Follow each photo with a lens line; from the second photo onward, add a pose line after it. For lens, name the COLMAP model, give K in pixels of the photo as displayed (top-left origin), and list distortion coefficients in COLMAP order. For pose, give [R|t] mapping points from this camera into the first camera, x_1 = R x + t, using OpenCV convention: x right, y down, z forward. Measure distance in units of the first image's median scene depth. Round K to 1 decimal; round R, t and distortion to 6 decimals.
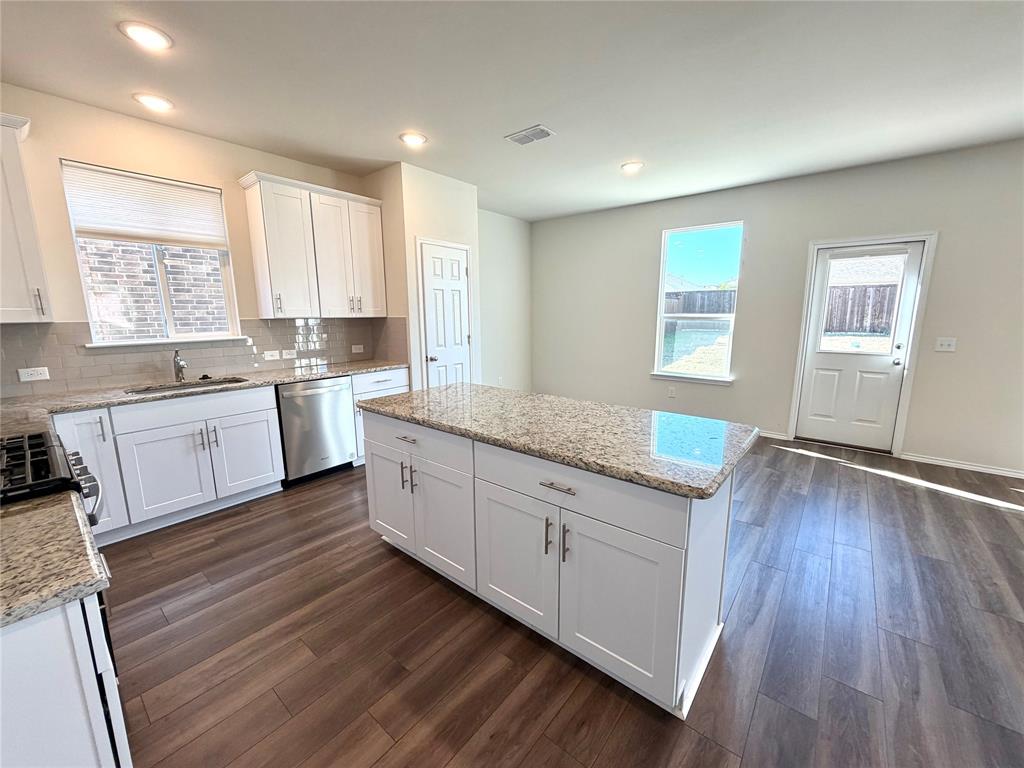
lens RADIAL K [[405.9, 0, 512.0], [0, 405.9, 384.0], [0, 0, 1]] dist [-0.015059, 0.005846]
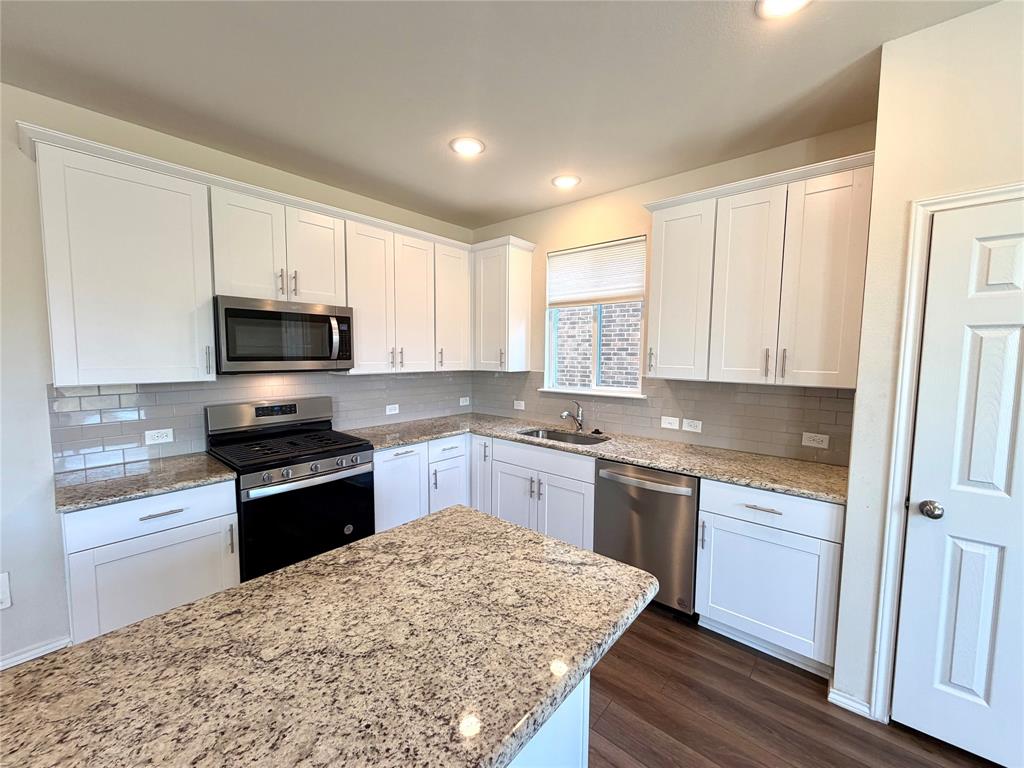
lens RADIAL K [[405.9, 0, 512.0], [0, 405.9, 384.0], [0, 0, 1]] dist [-0.015059, 0.005846]
pose [[-0.018730, 0.077823, -0.996791, 0.209166], [-0.185869, 0.979316, 0.079951, -0.161258], [0.982396, 0.186770, -0.003878, 0.728286]]
